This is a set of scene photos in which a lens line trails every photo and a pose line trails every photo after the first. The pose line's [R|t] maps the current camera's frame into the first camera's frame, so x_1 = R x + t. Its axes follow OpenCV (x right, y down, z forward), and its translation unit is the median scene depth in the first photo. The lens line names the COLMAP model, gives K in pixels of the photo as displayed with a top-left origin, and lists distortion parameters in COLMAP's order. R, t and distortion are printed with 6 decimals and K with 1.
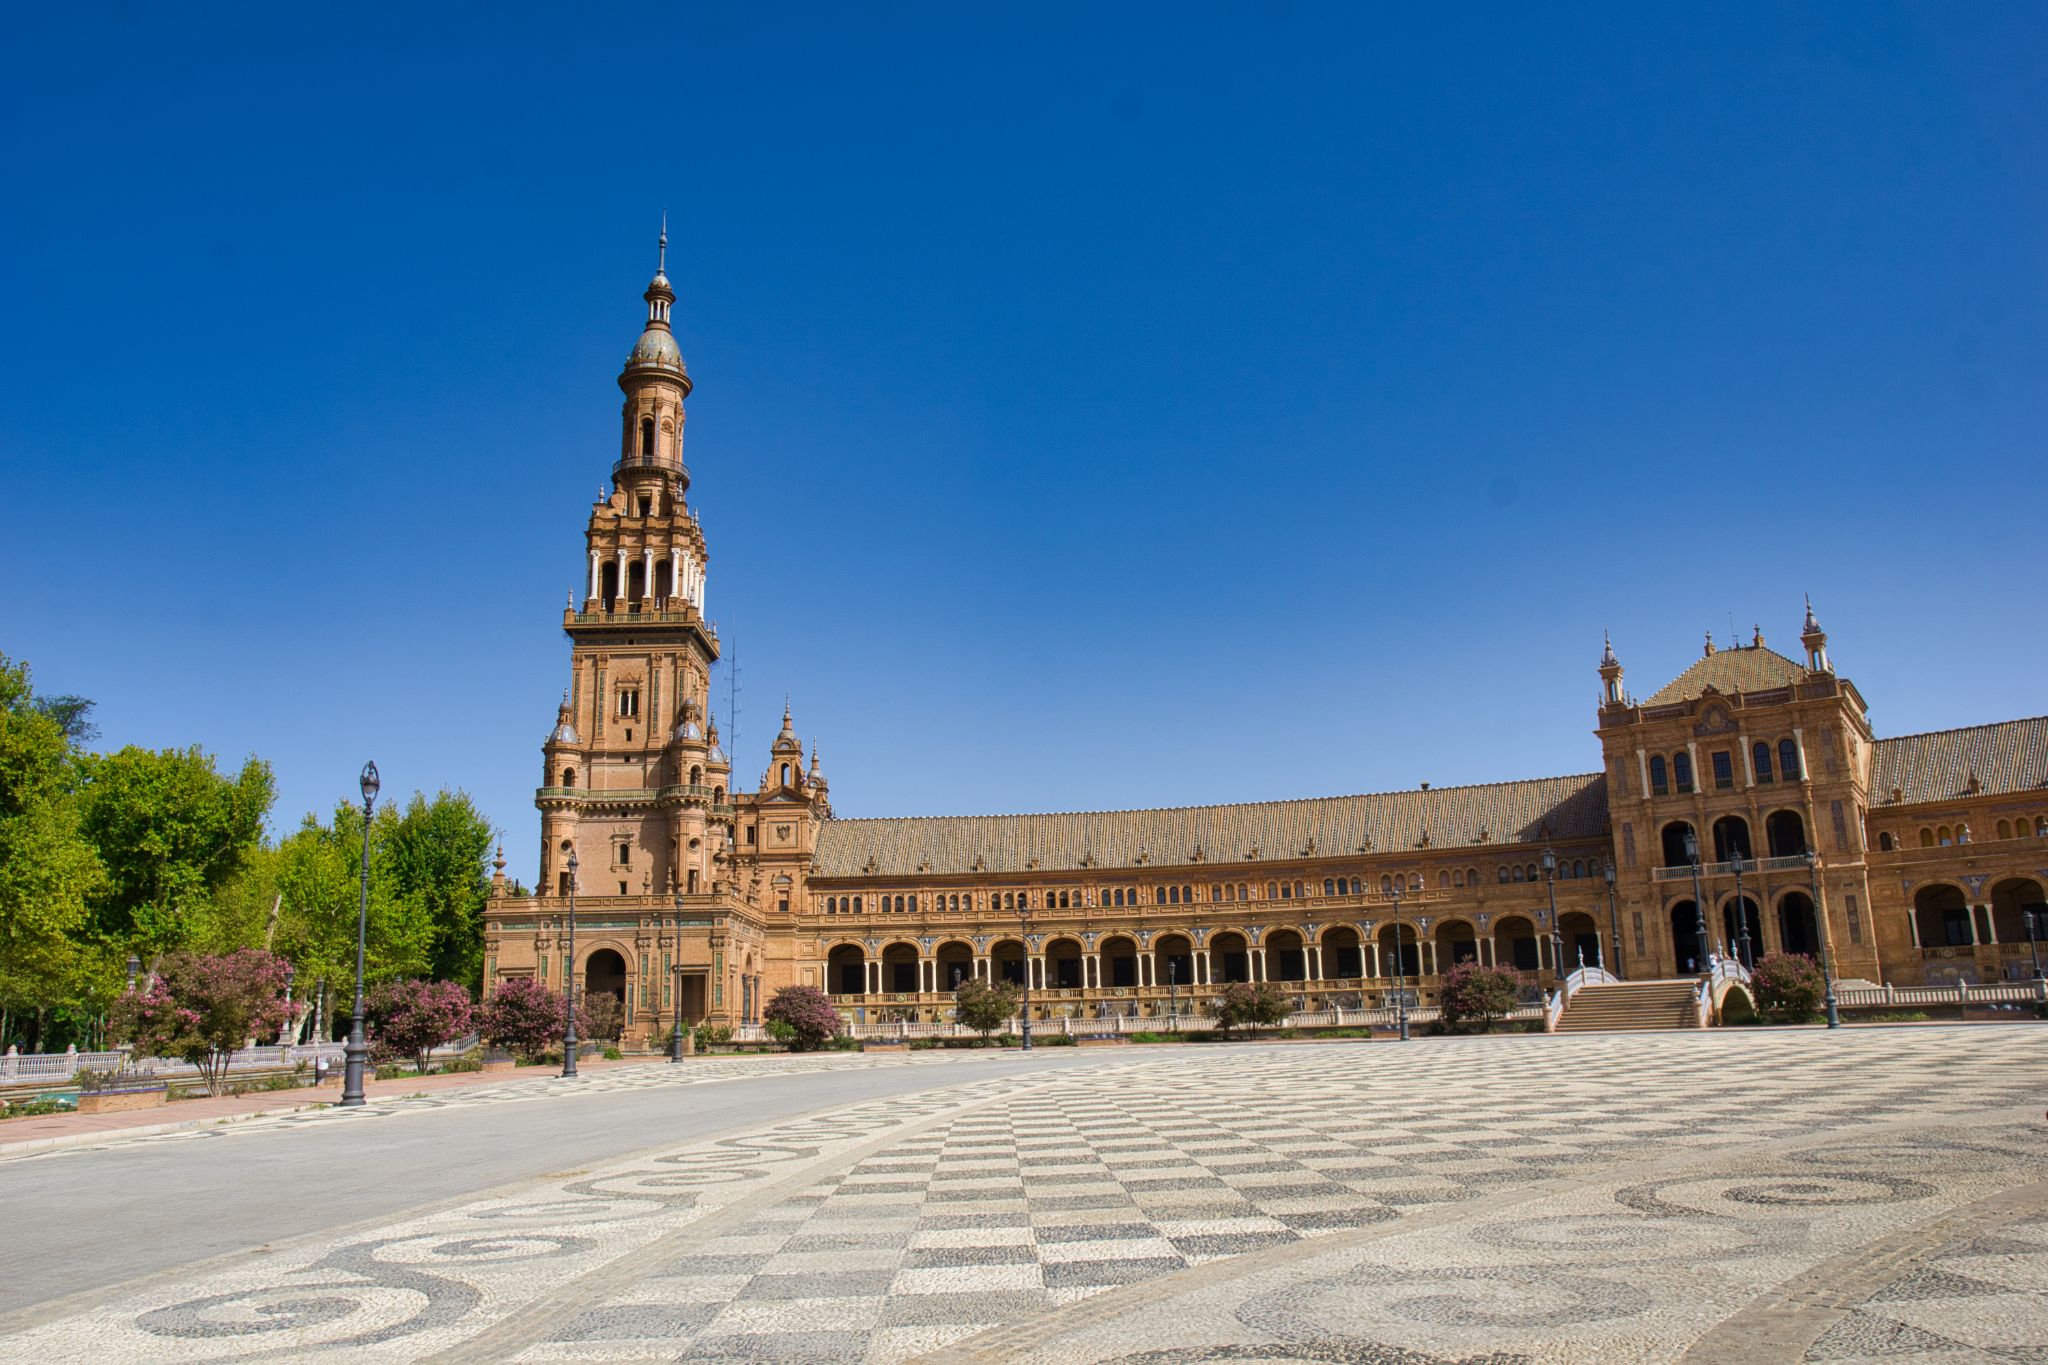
lens RADIAL K [[1444.6, 0, 1032.1], [0, 1444.6, 687.6], [0, 0, 1]] dist [-0.101801, 0.062139]
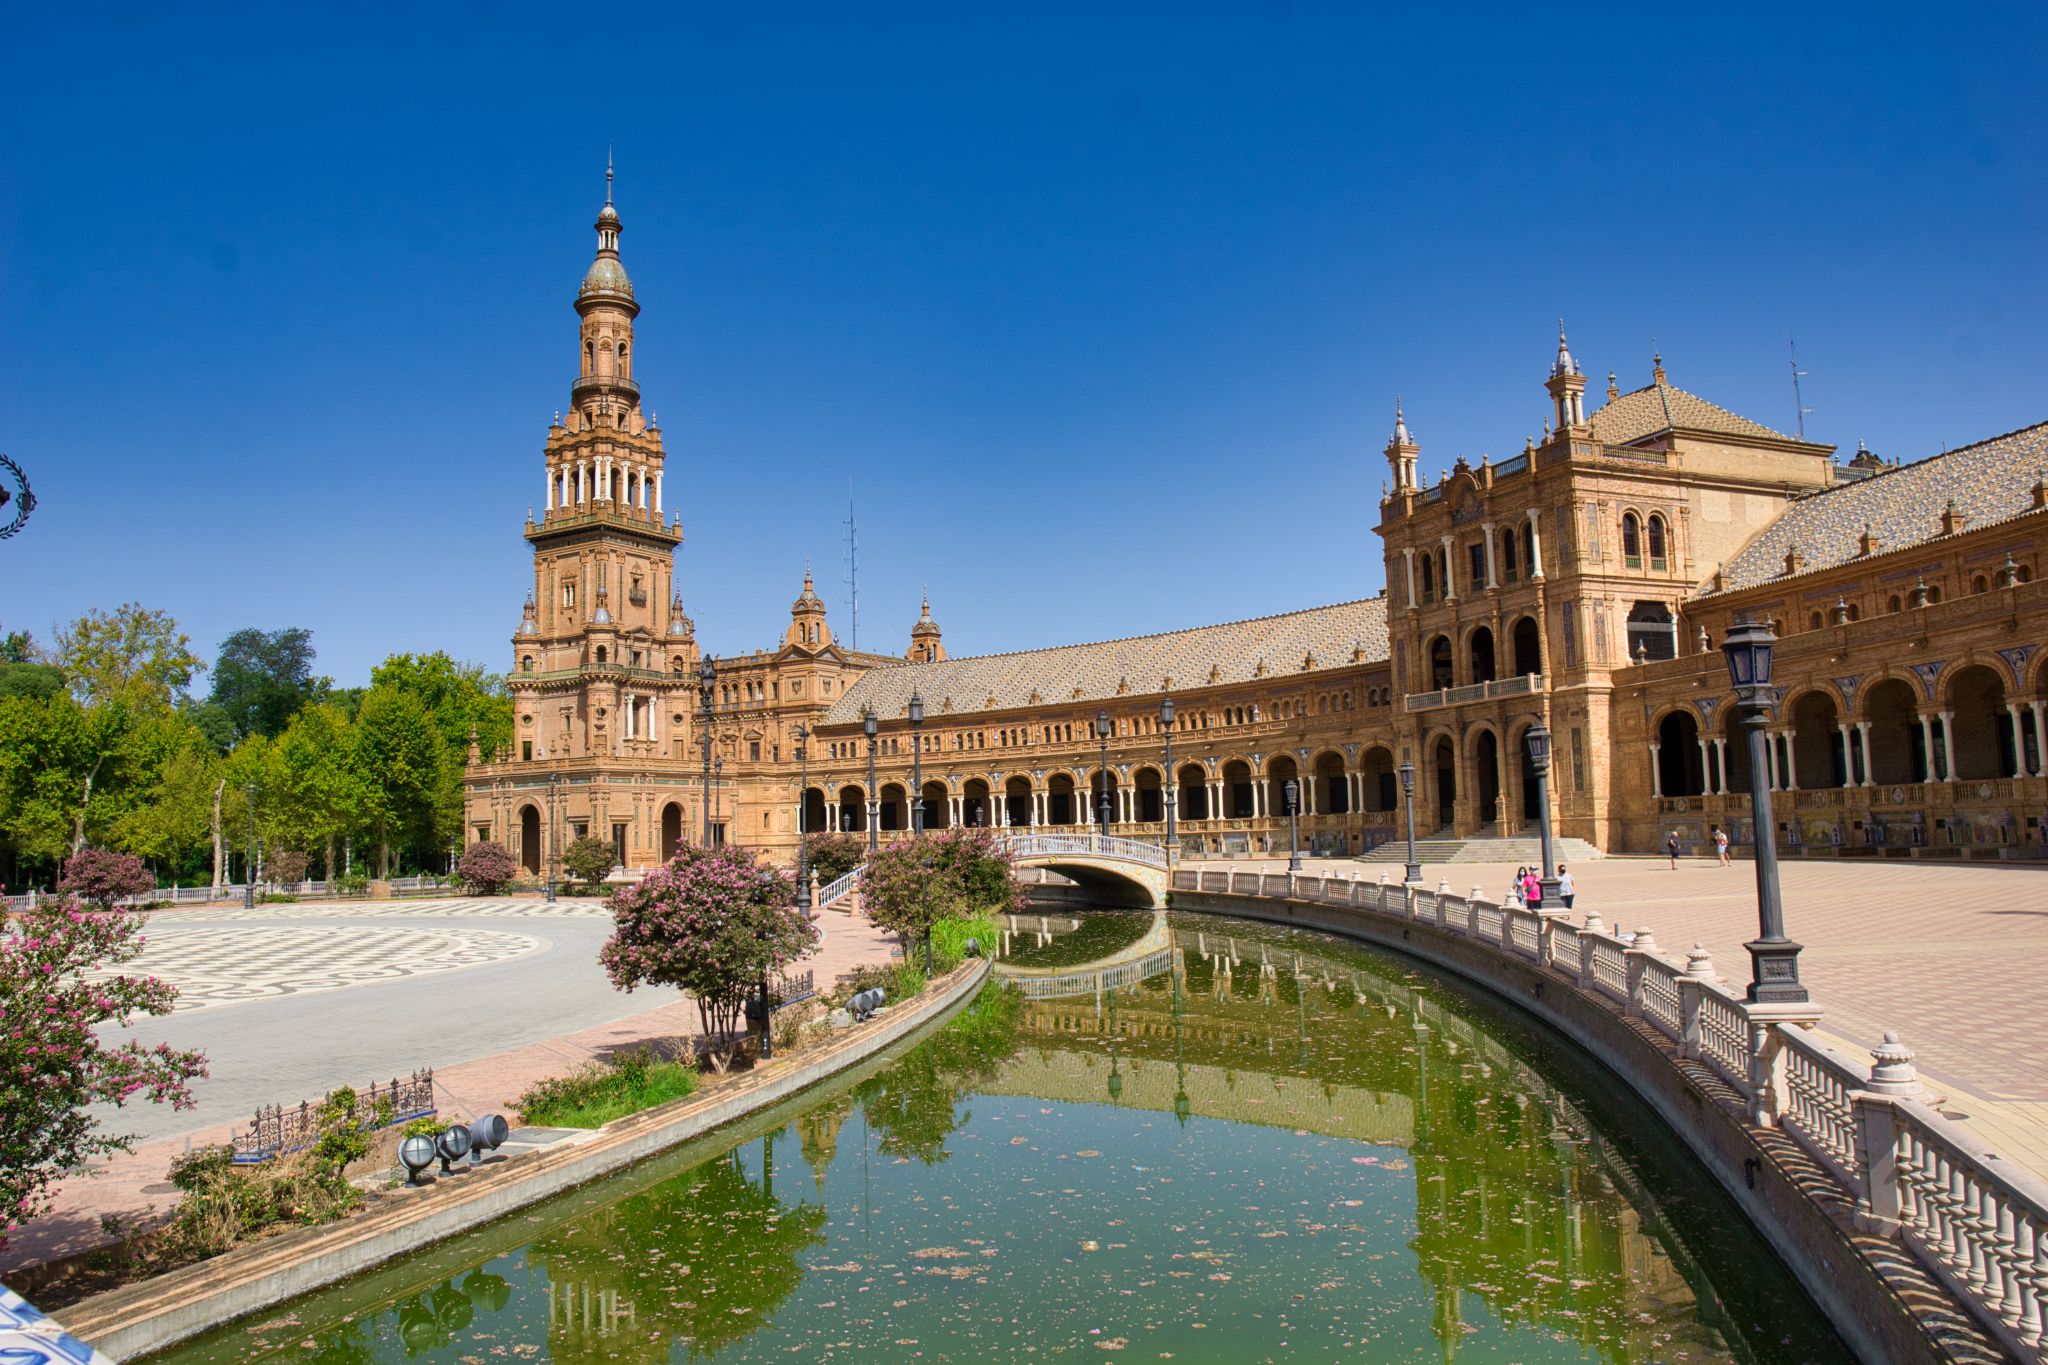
lens RADIAL K [[1444.6, 0, 1022.0], [0, 1444.6, 666.8], [0, 0, 1]] dist [-0.101801, 0.062139]
pose [[0.850127, -0.060093, -0.523137, 0.643624], [0.126698, 0.987625, 0.092442, 0.007024], [0.511108, -0.144867, 0.847220, 0.183191]]
